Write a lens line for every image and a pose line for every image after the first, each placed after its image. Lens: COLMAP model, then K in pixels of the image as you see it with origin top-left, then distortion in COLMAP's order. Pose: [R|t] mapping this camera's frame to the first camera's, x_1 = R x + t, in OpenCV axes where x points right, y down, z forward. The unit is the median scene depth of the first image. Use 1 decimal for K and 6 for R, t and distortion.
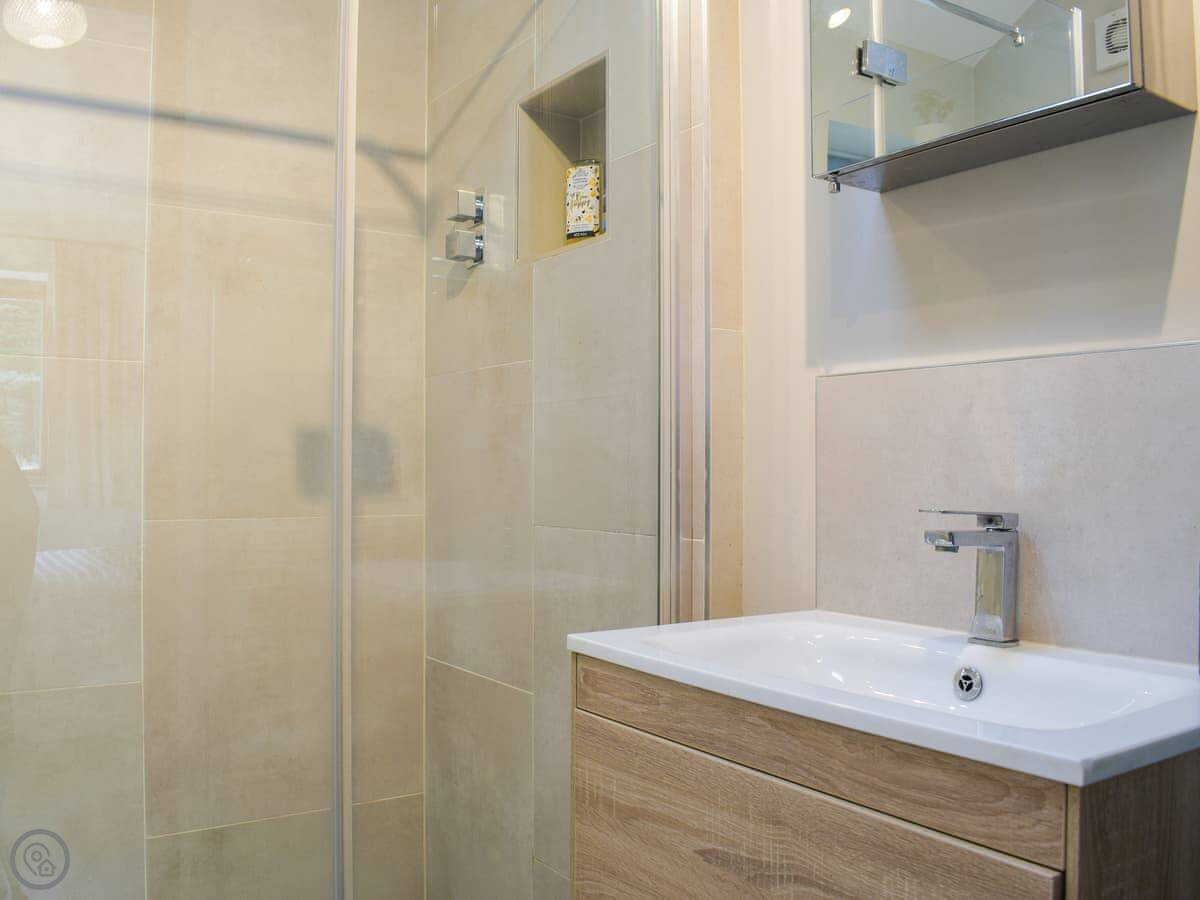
lens RADIAL K [[1041.7, 0, 543.0], [0, 1041.7, 451.9], [0, 0, 1]] dist [-0.085925, 0.008926]
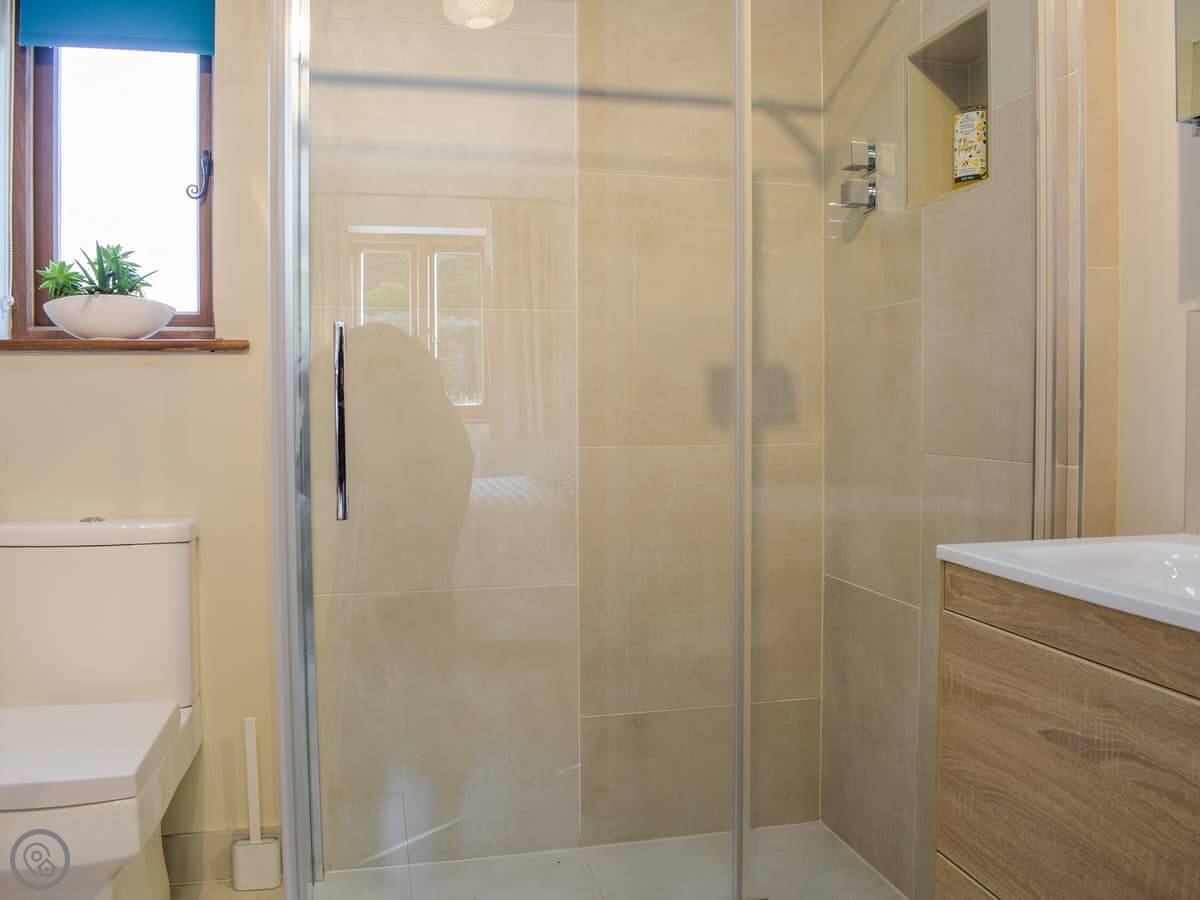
lens RADIAL K [[1029.6, 0, 600.0], [0, 1029.6, 450.0], [0, 0, 1]] dist [-0.091399, 0.001664]
pose [[0.942484, 0.009178, -0.334124, 0.029621], [0.011583, 0.998126, 0.060092, 0.000022], [0.334050, -0.060506, 0.940611, -0.106529]]
